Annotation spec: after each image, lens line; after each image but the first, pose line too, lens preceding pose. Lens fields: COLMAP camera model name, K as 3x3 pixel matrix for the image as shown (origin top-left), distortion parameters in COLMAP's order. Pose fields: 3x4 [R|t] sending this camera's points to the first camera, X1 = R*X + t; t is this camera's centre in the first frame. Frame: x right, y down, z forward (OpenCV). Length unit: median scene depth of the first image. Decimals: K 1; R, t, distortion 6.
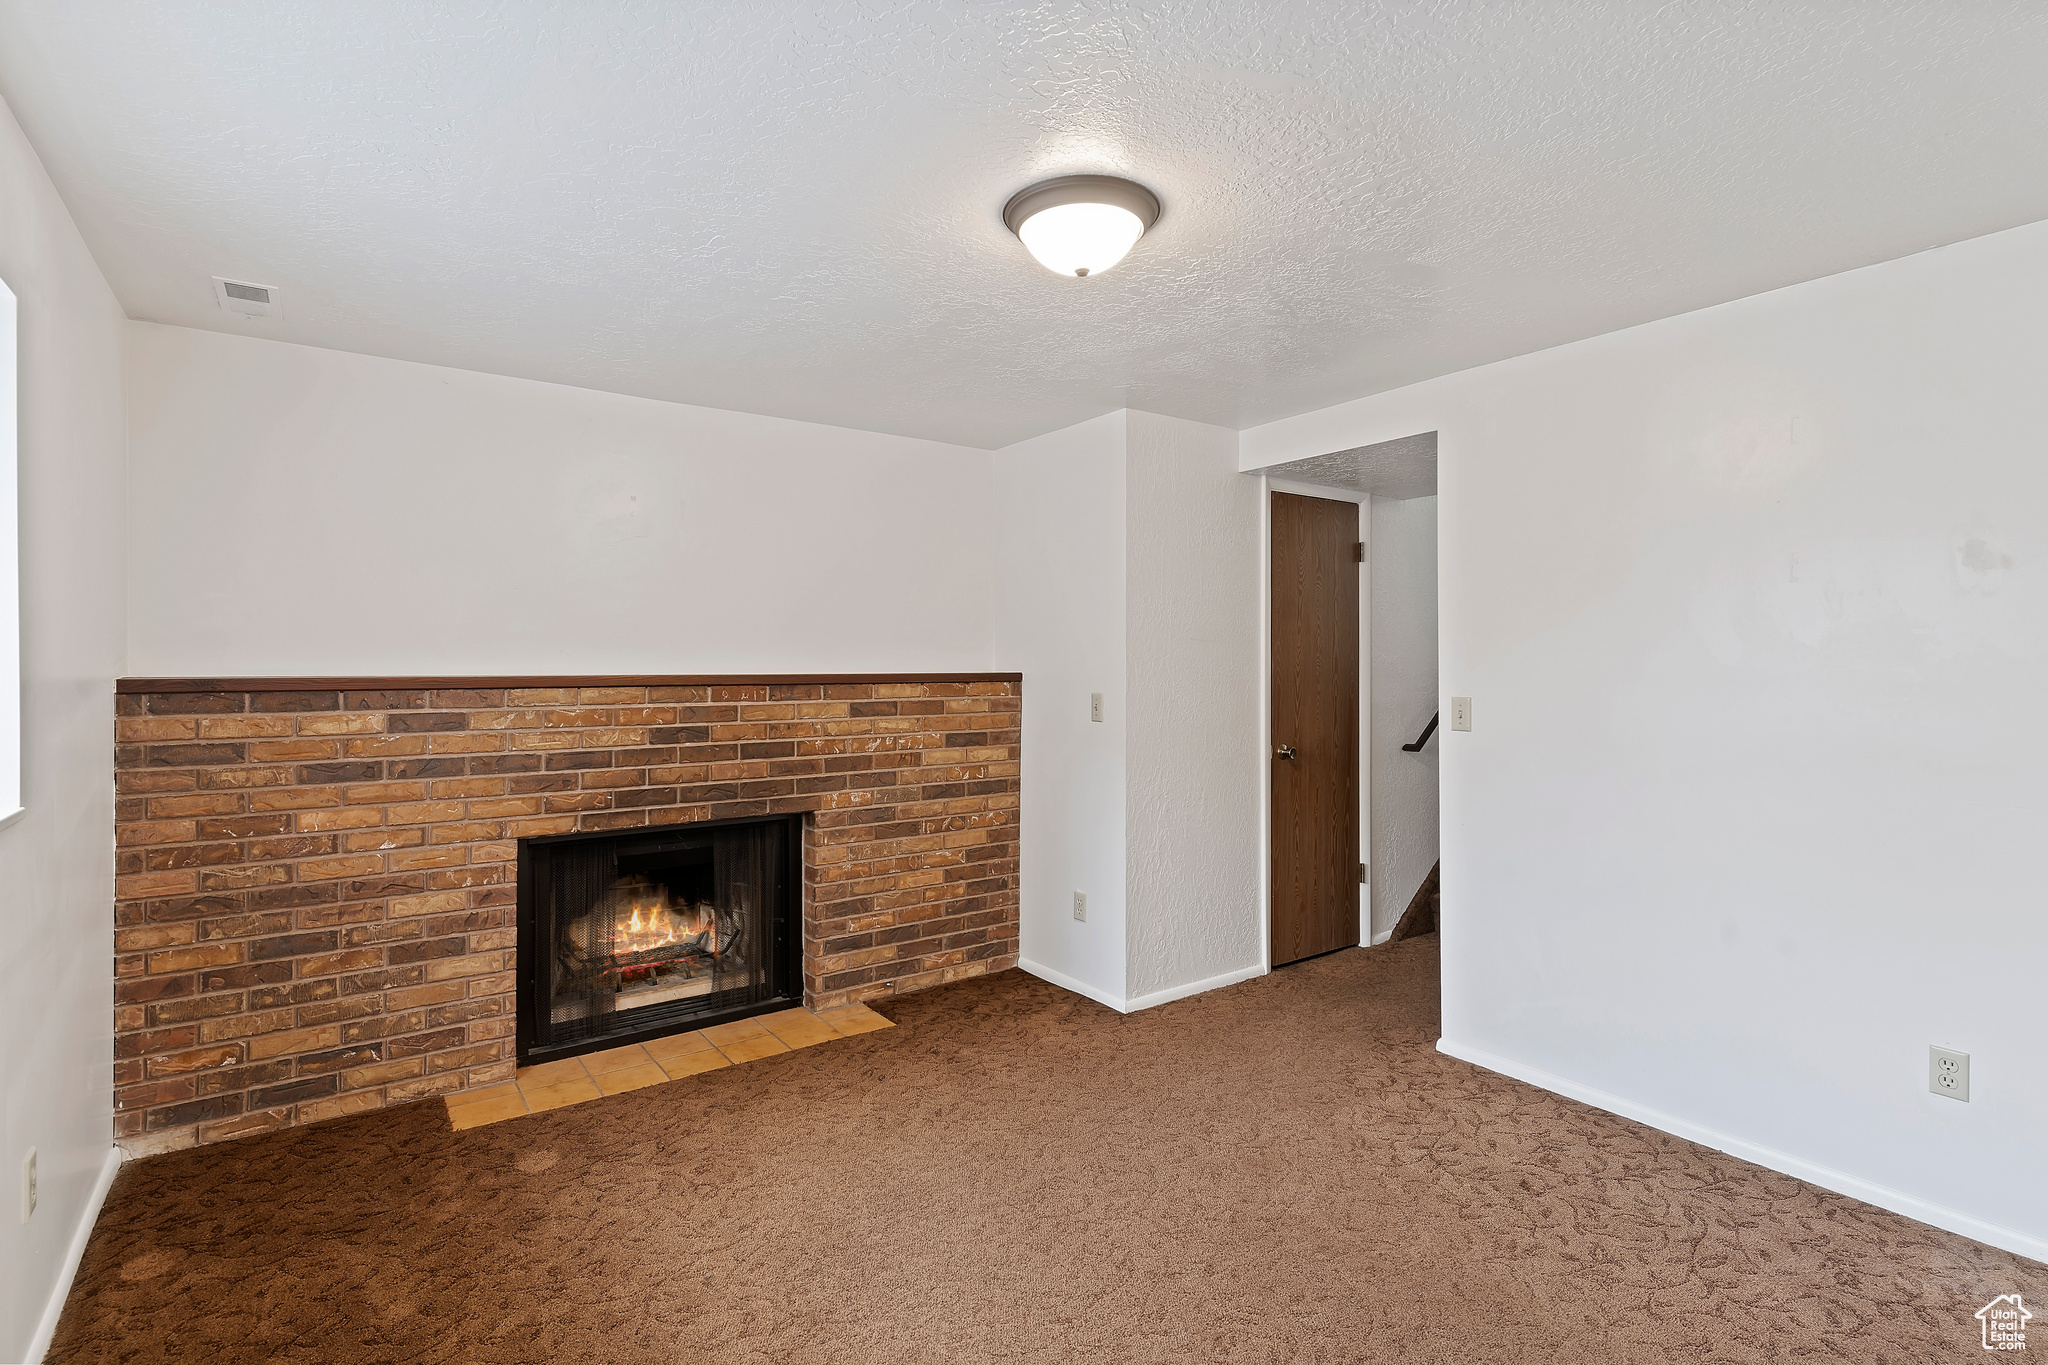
lens RADIAL K [[991.0, 0, 1013.8], [0, 991.0, 671.1], [0, 0, 1]] dist [0.012307, 0.000008]
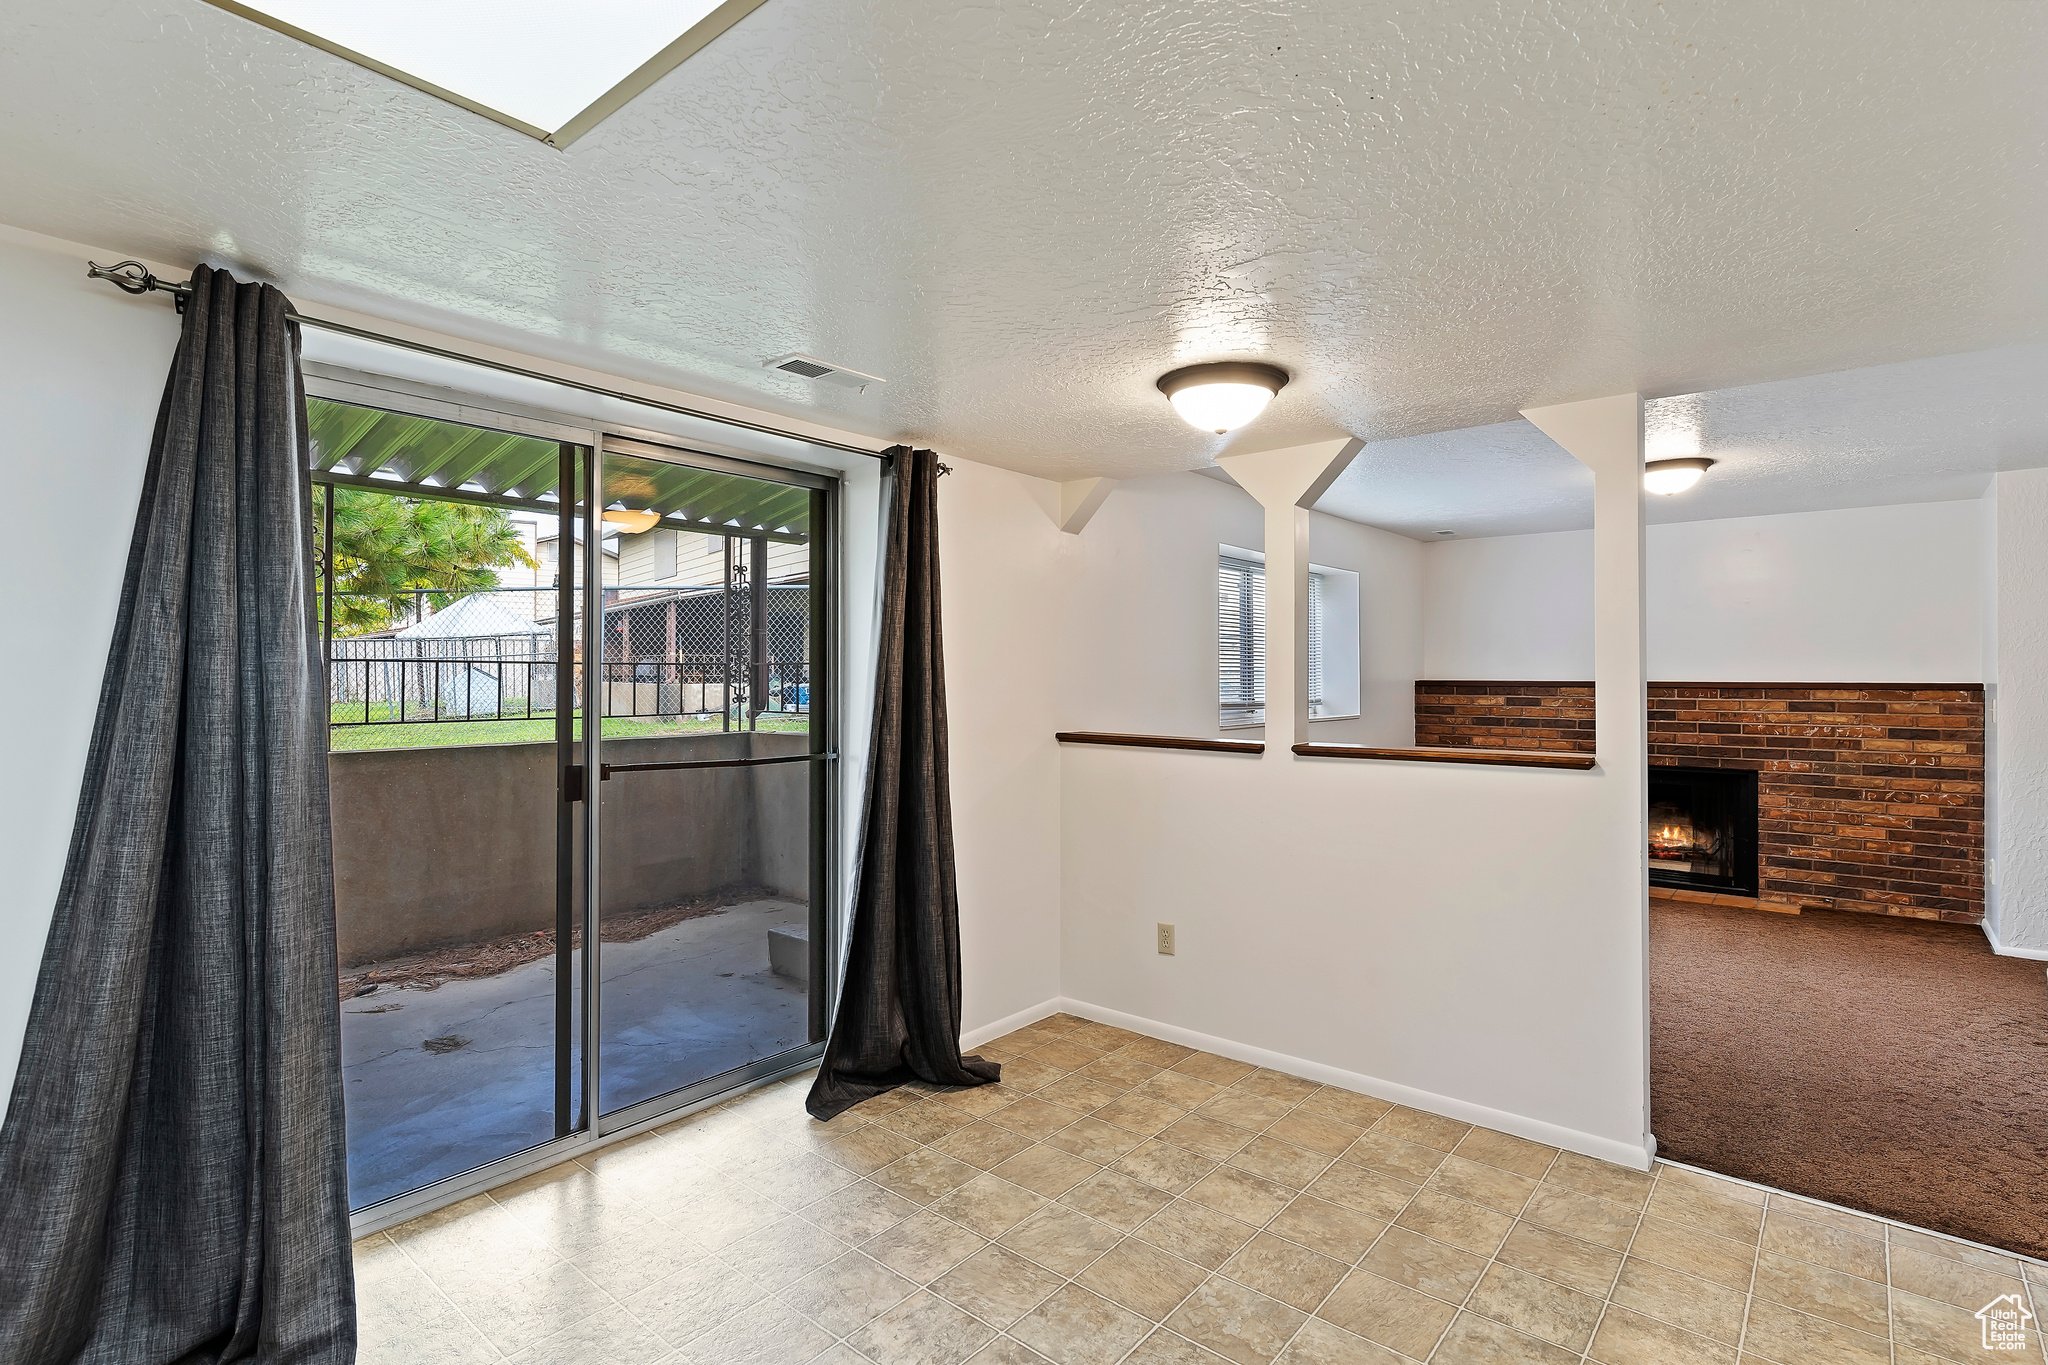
lens RADIAL K [[999.0, 0, 1018.9], [0, 999.0, 646.9], [0, 0, 1]] dist [0.013005, -0.001386]
pose [[0.258982, -0.026275, -0.965525, 0.977570], [-0.009186, 0.999518, -0.029664, 0.004940], [0.965838, 0.016552, 0.258616, -0.502444]]
